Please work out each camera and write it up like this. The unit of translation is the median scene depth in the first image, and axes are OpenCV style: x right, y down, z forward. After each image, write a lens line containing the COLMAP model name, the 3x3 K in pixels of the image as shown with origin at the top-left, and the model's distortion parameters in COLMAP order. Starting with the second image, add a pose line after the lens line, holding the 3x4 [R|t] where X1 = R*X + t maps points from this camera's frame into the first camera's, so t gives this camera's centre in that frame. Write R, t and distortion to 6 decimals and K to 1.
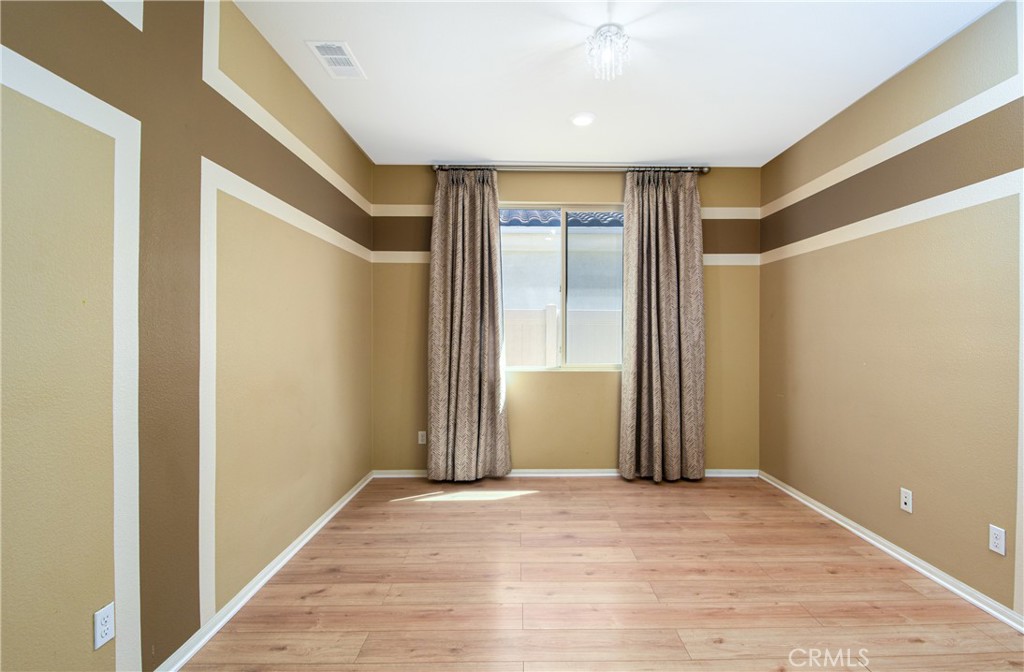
lens RADIAL K [[470.4, 0, 532.7], [0, 470.4, 337.1], [0, 0, 1]] dist [0.009233, -0.013019]
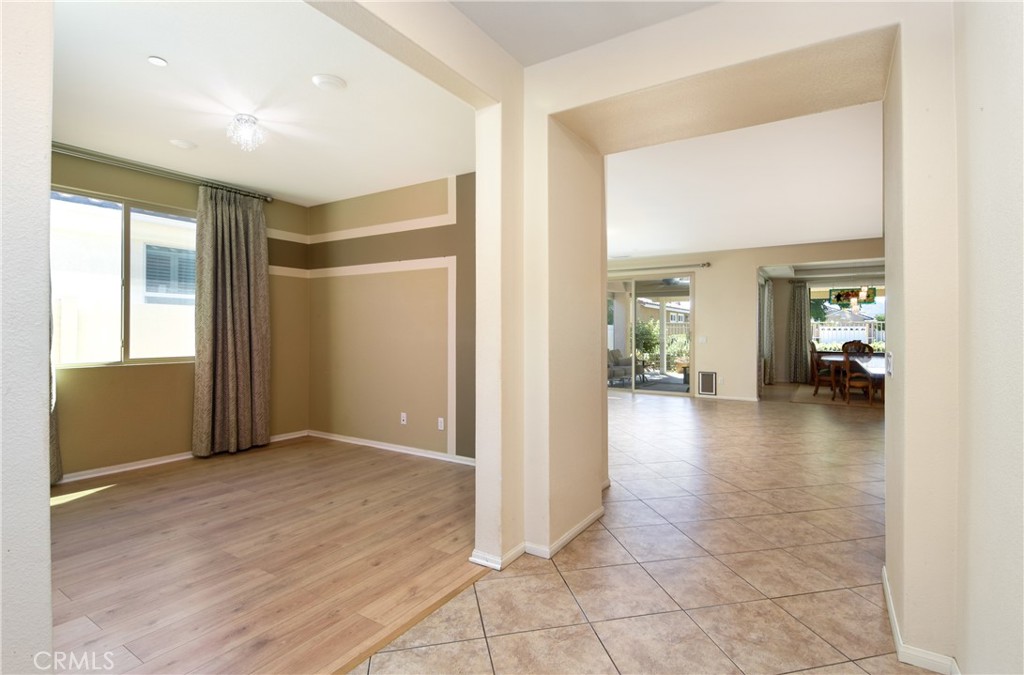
lens RADIAL K [[470.4, 0, 511.7], [0, 470.4, 334.3], [0, 0, 1]] dist [0.009233, -0.013019]
pose [[0.573931, -0.009063, 0.818854, -0.303227], [0.004151, 0.999958, 0.008157, 0.000207], [-0.818893, -0.001283, 0.573945, -0.262967]]
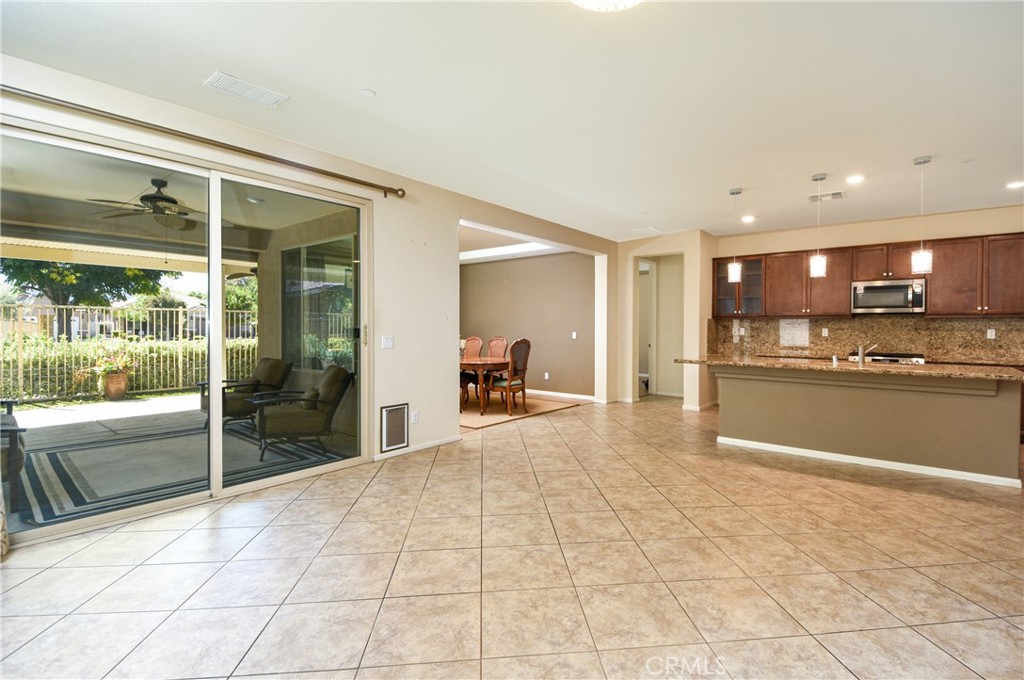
lens RADIAL K [[470.4, 0, 530.7], [0, 470.4, 333.4], [0, 0, 1]] dist [0.009233, -0.013019]
pose [[-0.771271, -0.017861, 0.636257, 0.845890], [-0.005341, 0.999753, 0.021592, 0.004100], [-0.636485, 0.013255, -0.771175, 0.704240]]
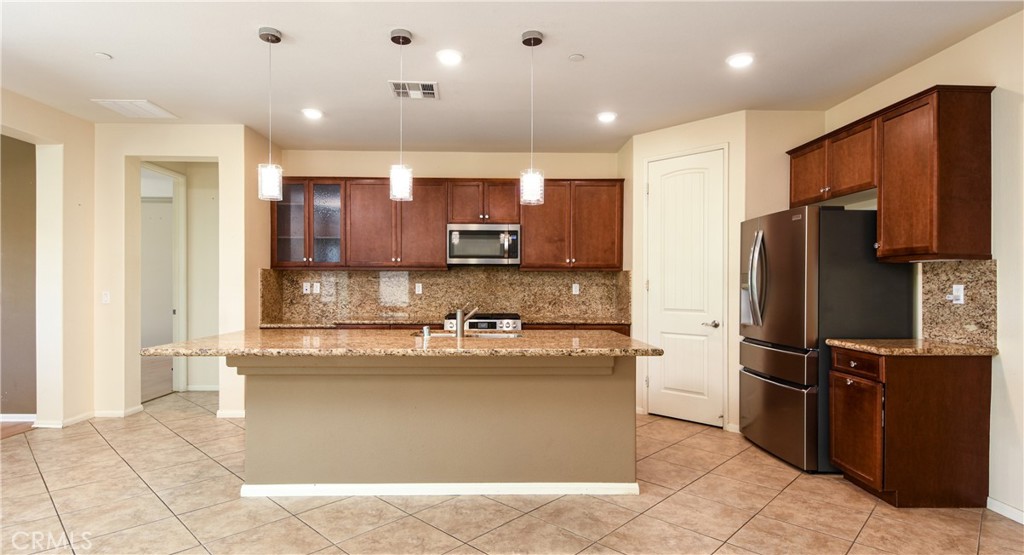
lens RADIAL K [[520.1, 0, 498.2], [0, 520.1, 286.8], [0, 0, 1]] dist [0.002132, 0.000276]
pose [[-0.999939, -0.009251, -0.005979, 0.887808], [-0.009332, 0.999864, 0.013630, 0.004722], [0.005852, 0.013685, -0.999889, 0.253785]]
